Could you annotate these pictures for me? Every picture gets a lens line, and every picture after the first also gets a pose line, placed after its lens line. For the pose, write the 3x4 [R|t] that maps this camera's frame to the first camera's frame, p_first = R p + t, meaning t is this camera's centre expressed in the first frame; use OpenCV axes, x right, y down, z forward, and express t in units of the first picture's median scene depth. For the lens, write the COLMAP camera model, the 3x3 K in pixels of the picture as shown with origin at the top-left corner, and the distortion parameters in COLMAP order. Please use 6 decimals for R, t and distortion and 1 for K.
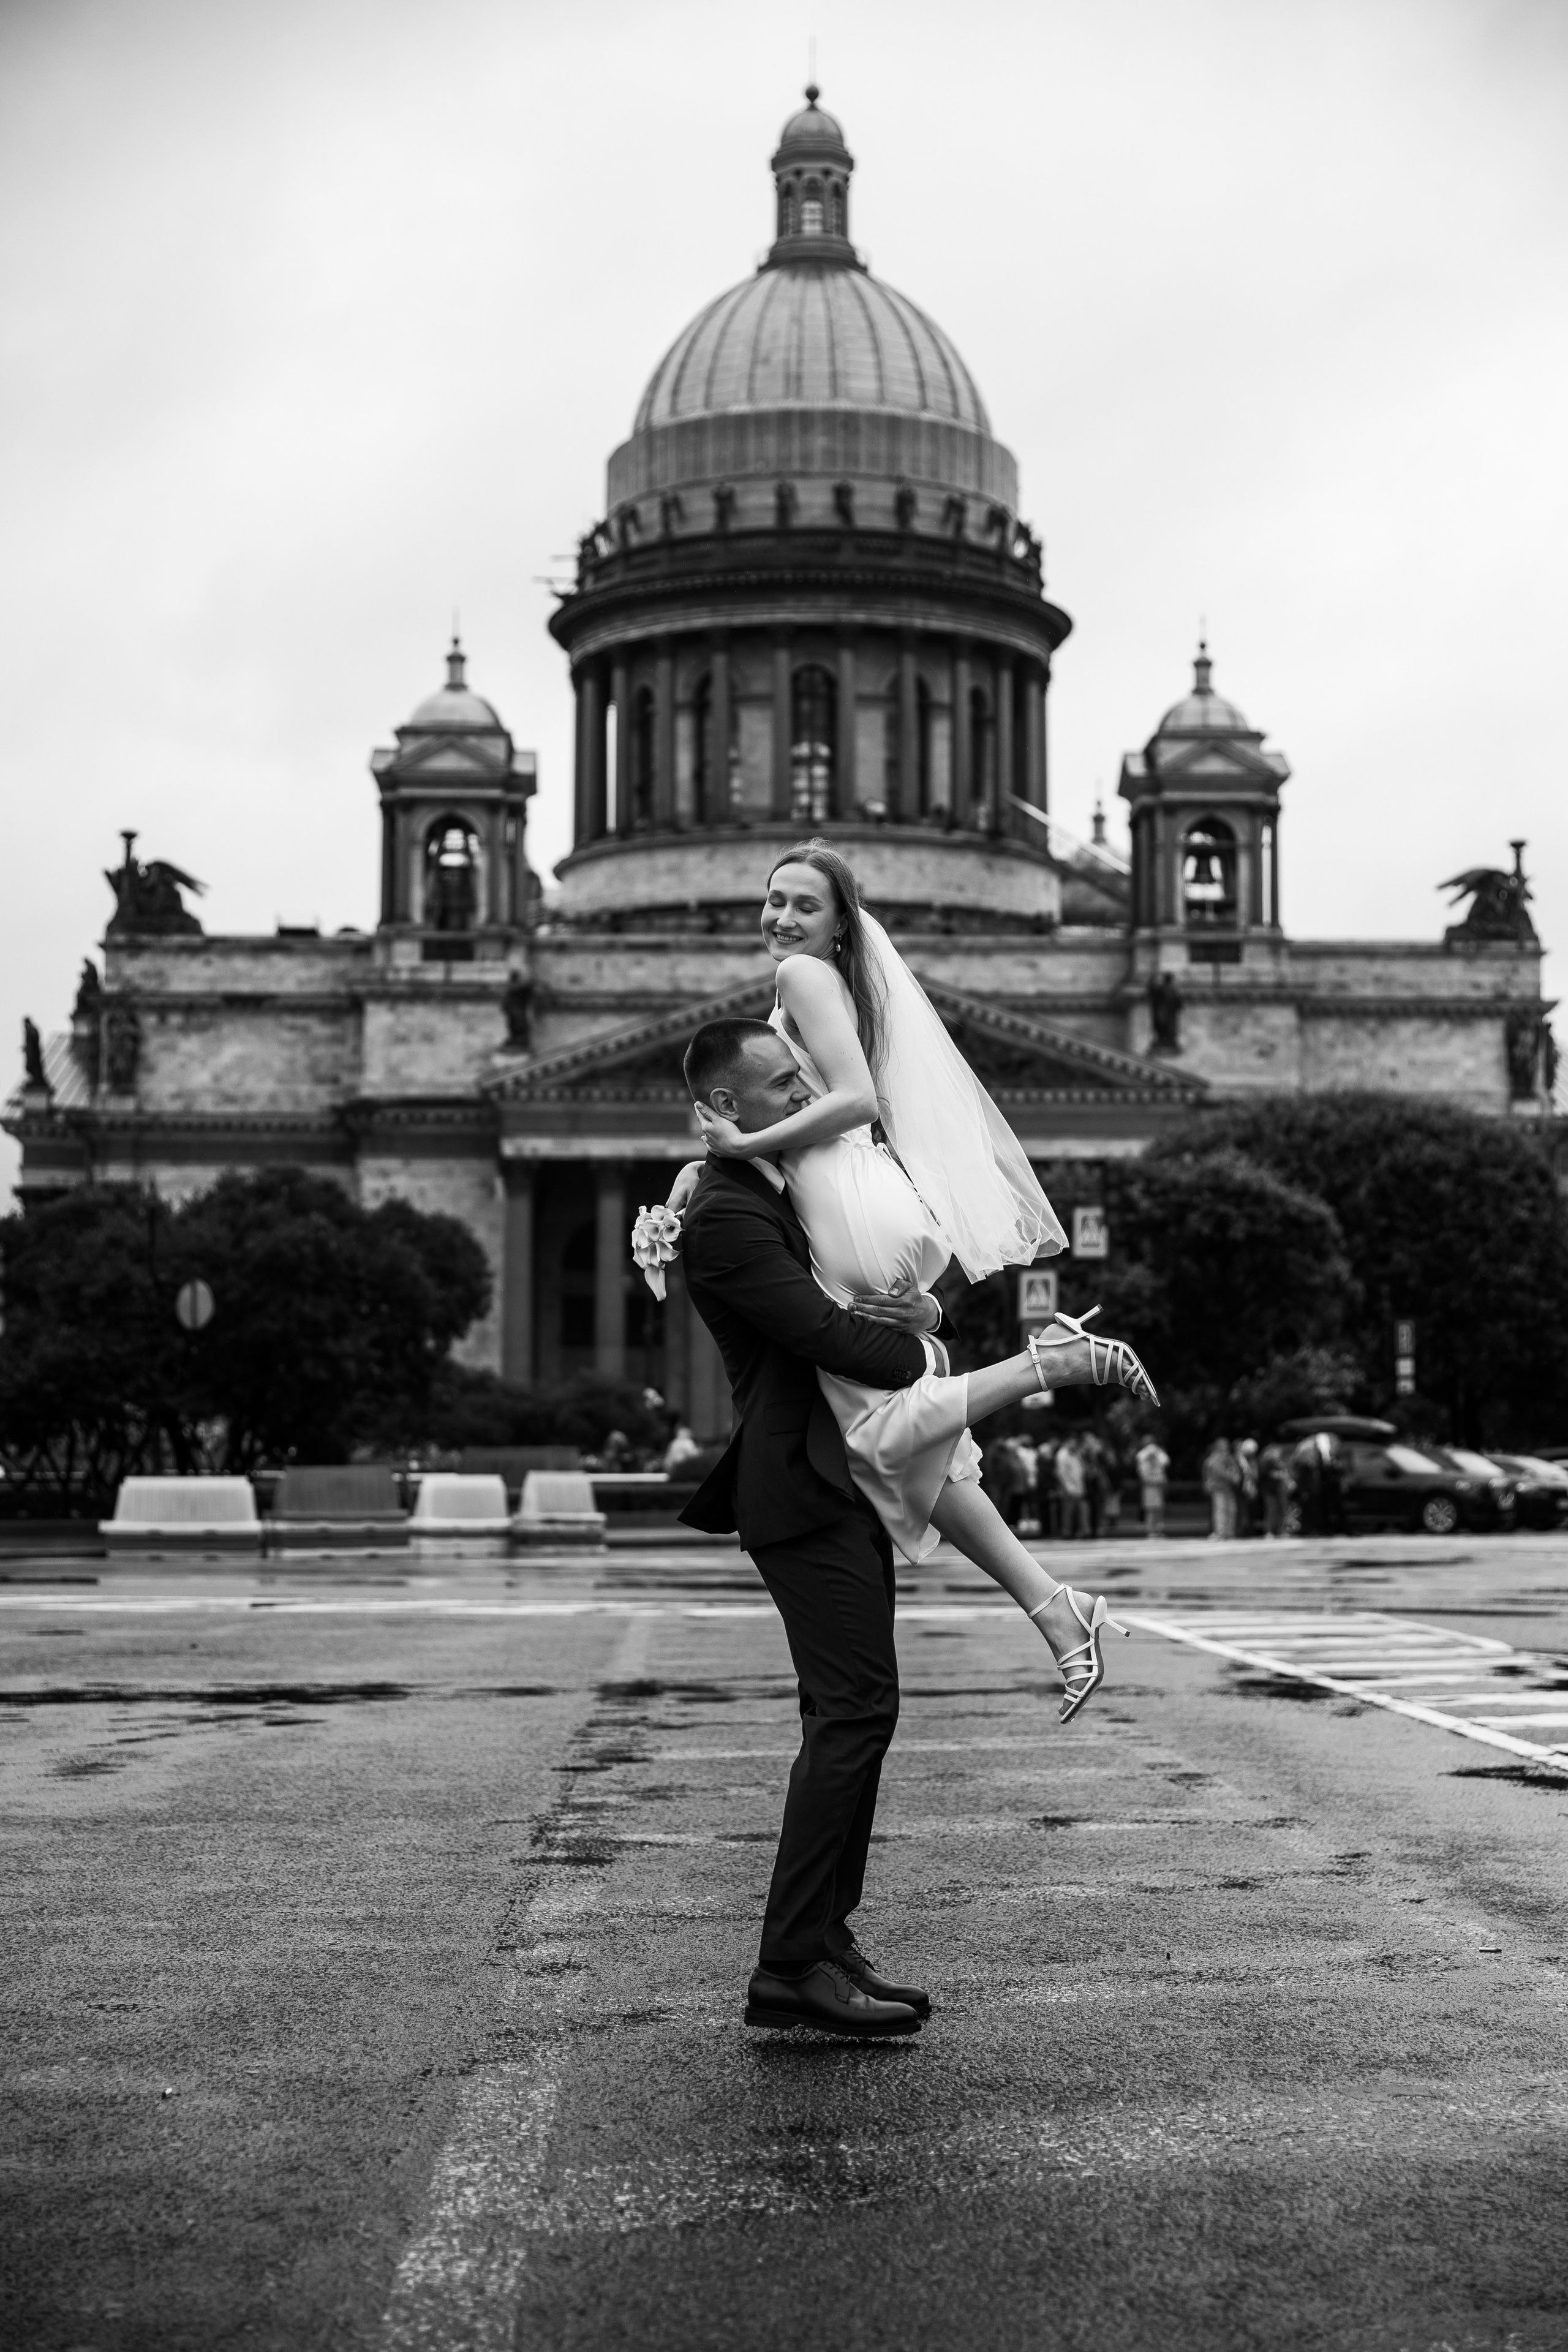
lens RADIAL K [[3614.5, 0, 815.9], [0, 3614.5, 1190.3], [0, 0, 1]] dist [0.135453, 0.000000]
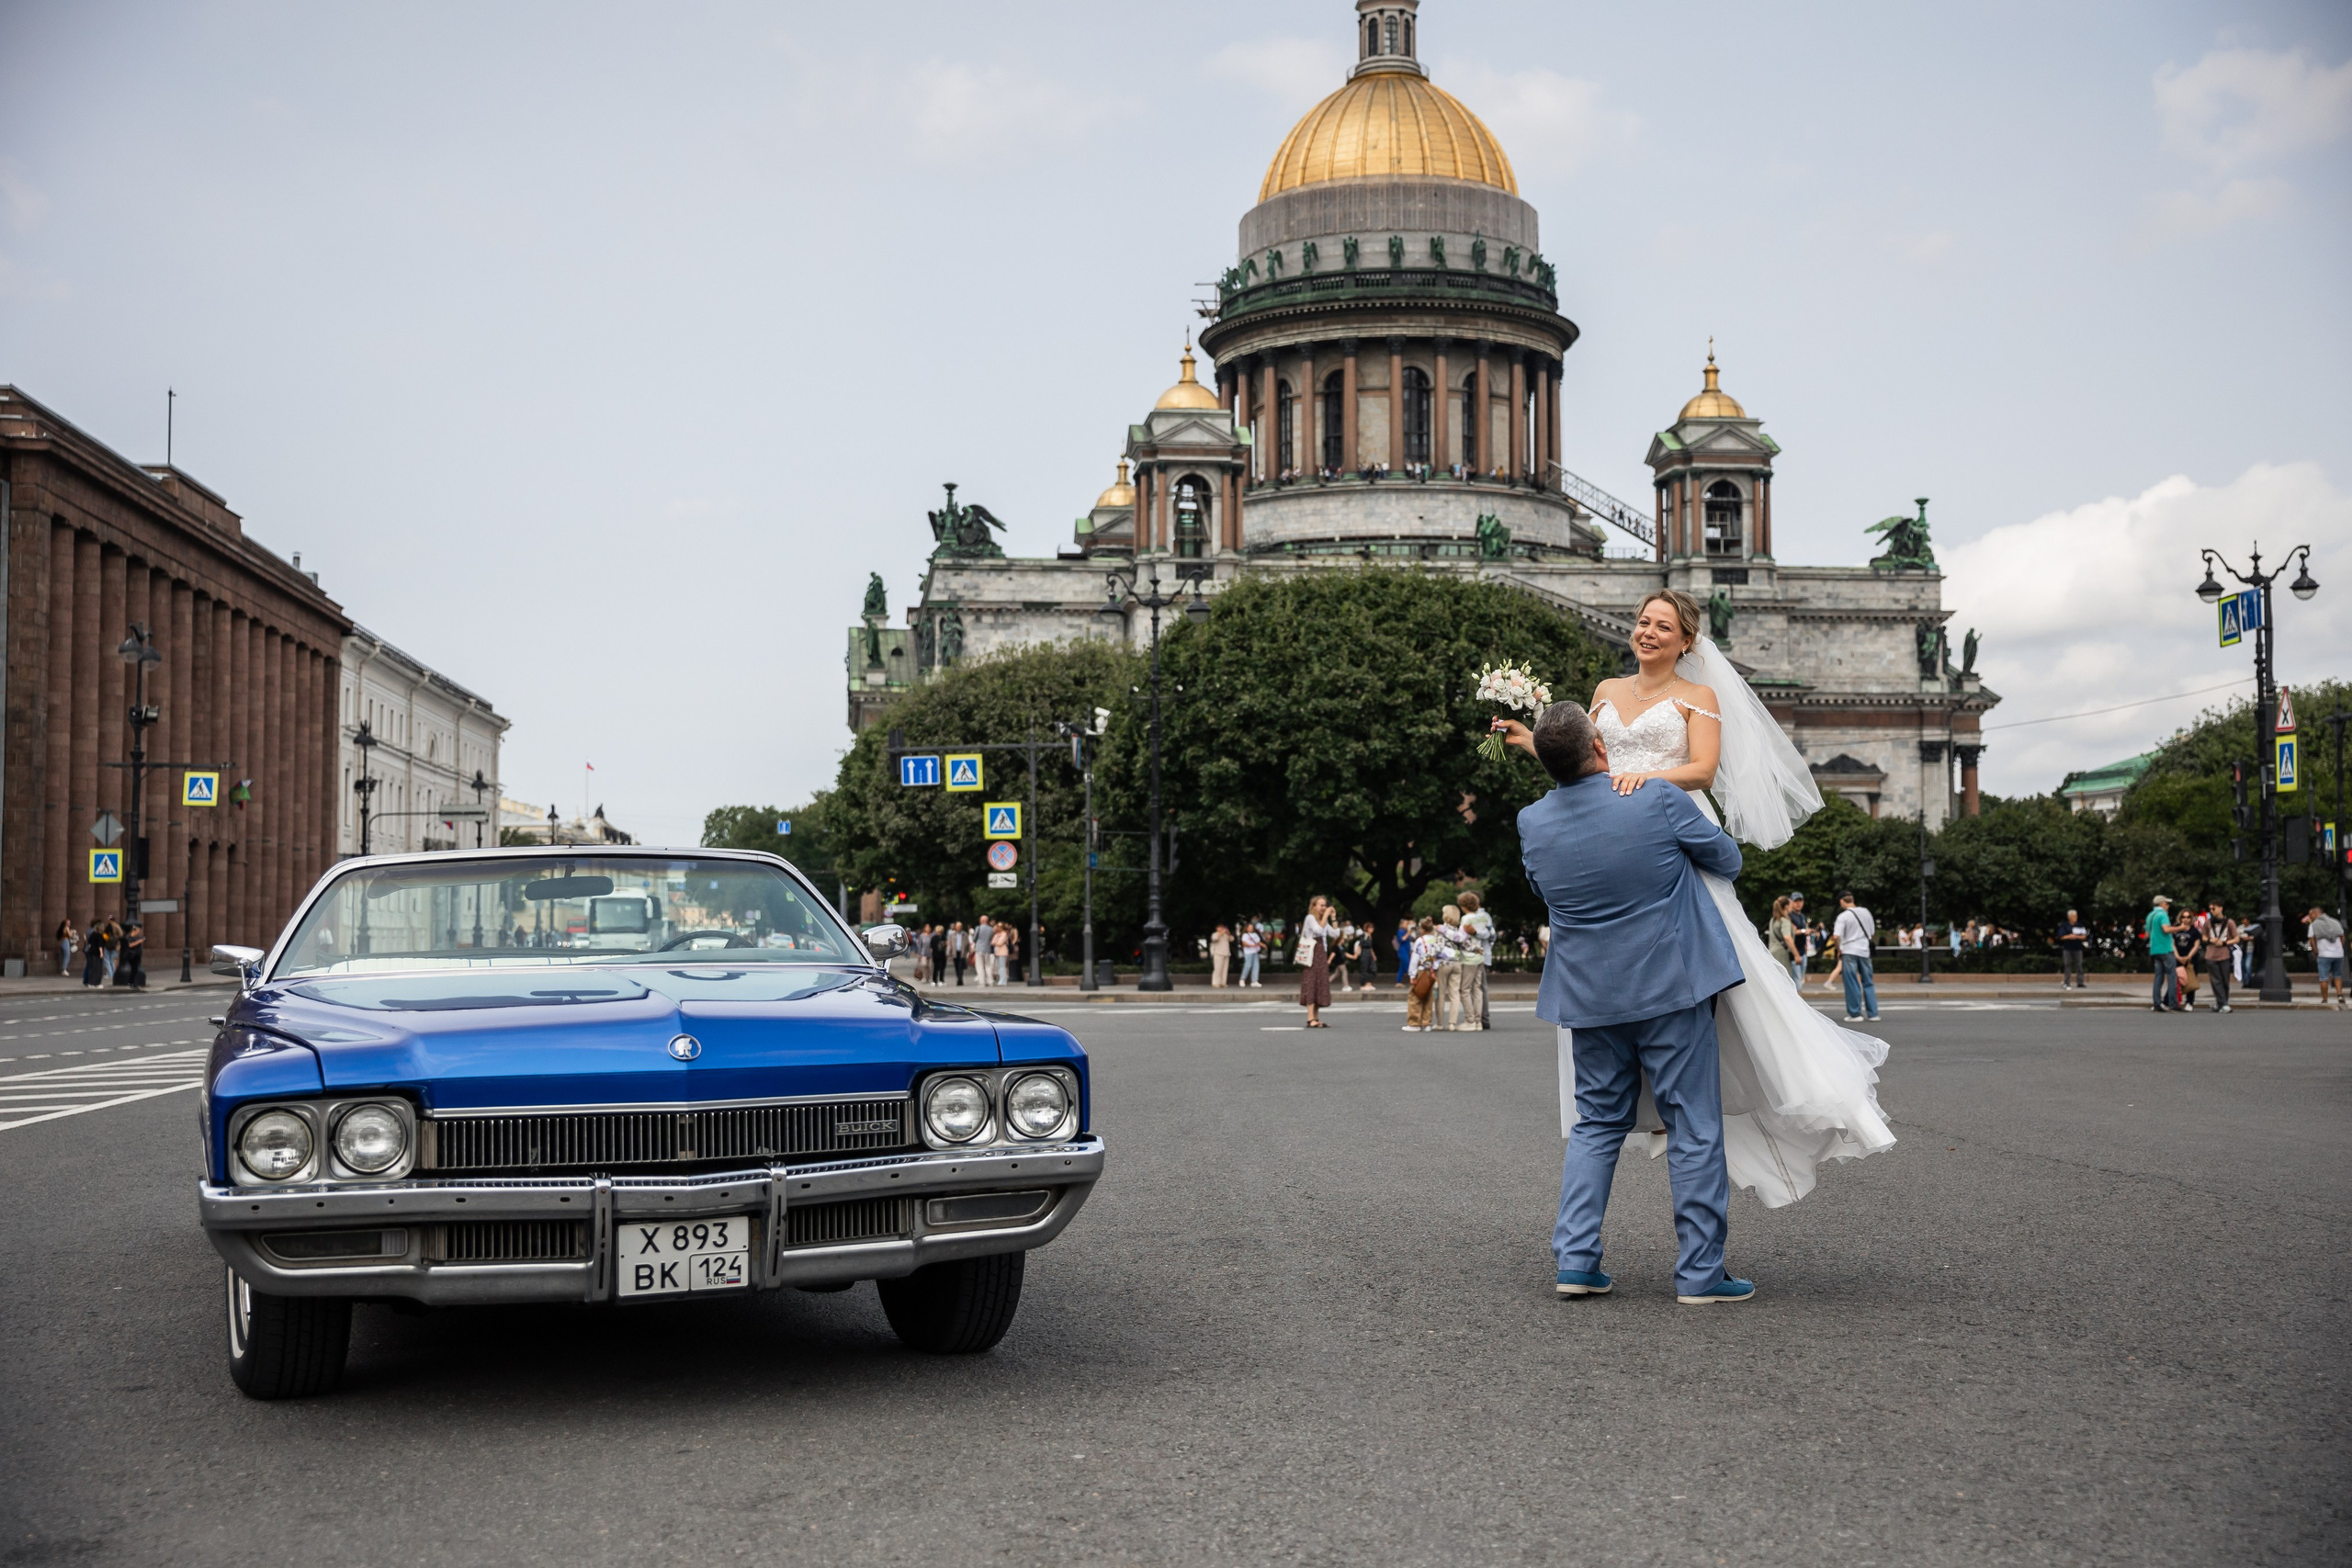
lens RADIAL K [[2768.9, 0, 1165.5], [0, 2768.9, 797.5], [0, 0, 1]] dist [0.027248, 0.000000]
pose [[0.997502, 0.001226, 0.070621, -0.180119], [-0.002862, 0.999730, 0.023060, -0.003505], [-0.070574, -0.023205, 0.997237, -0.063395]]
